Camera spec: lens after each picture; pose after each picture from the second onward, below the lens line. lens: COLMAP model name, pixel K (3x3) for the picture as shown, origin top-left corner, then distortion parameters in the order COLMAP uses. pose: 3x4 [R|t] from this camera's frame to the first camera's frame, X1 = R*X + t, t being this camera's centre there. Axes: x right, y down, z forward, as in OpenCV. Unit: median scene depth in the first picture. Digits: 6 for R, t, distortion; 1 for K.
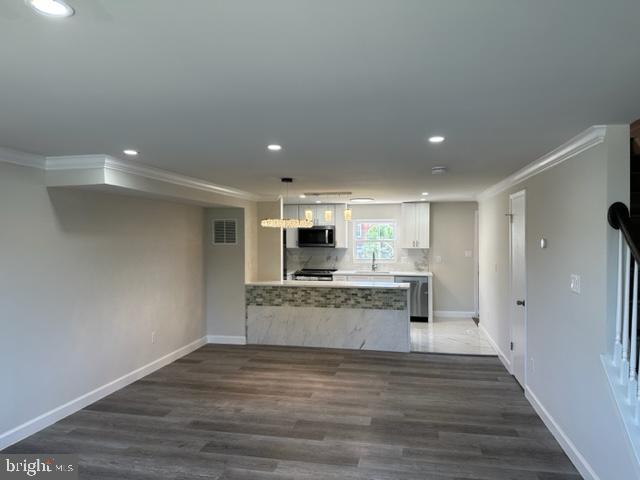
lens RADIAL K [[447.1, 0, 319.9], [0, 447.1, 244.2], [0, 0, 1]] dist [0.040108, -0.036643]
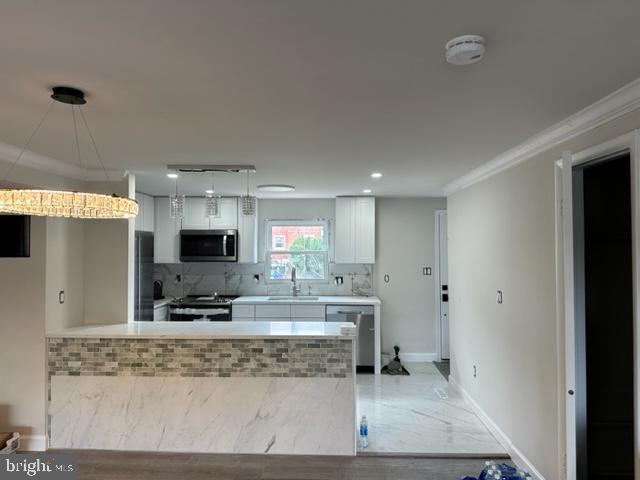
lens RADIAL K [[447.1, 0, 318.1], [0, 447.1, 235.5], [0, 0, 1]] dist [0.040108, -0.036643]
pose [[0.986617, 0.008039, 0.162858, 0.059012], [-0.000407, 0.998902, -0.046839, -0.001486], [-0.163056, 0.046146, 0.985537, 0.432084]]
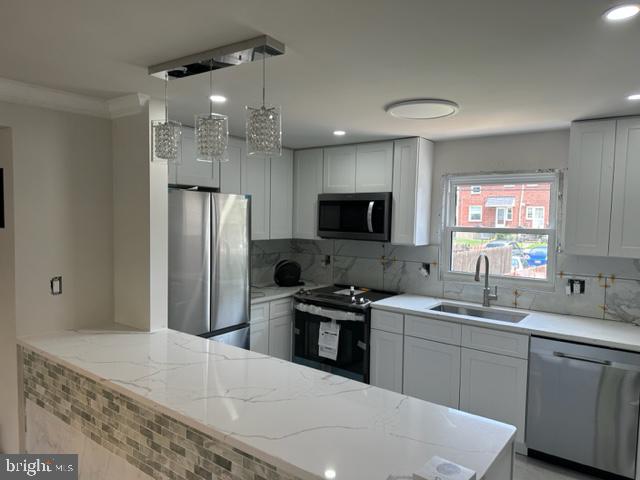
lens RADIAL K [[447.1, 0, 320.2], [0, 447.1, 244.0], [0, 0, 1]] dist [0.040108, -0.036643]
pose [[0.904965, 0.048169, -0.422750, 0.209553], [-0.030856, 0.998385, 0.047706, -0.013467], [0.424365, -0.030128, 0.904990, 0.783844]]
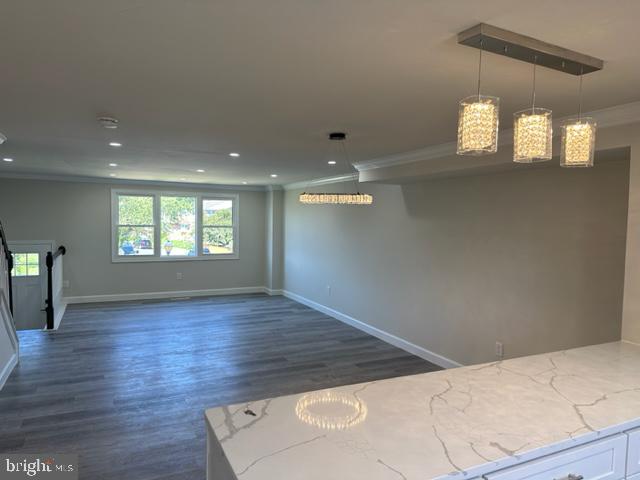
lens RADIAL K [[447.1, 0, 321.5], [0, 447.1, 241.7], [0, 0, 1]] dist [0.040108, -0.036643]
pose [[-0.793766, 0.015983, -0.608013, 0.282658], [-0.030139, 0.997393, 0.065565, -0.017467], [0.607476, 0.070368, -0.791215, 1.158303]]
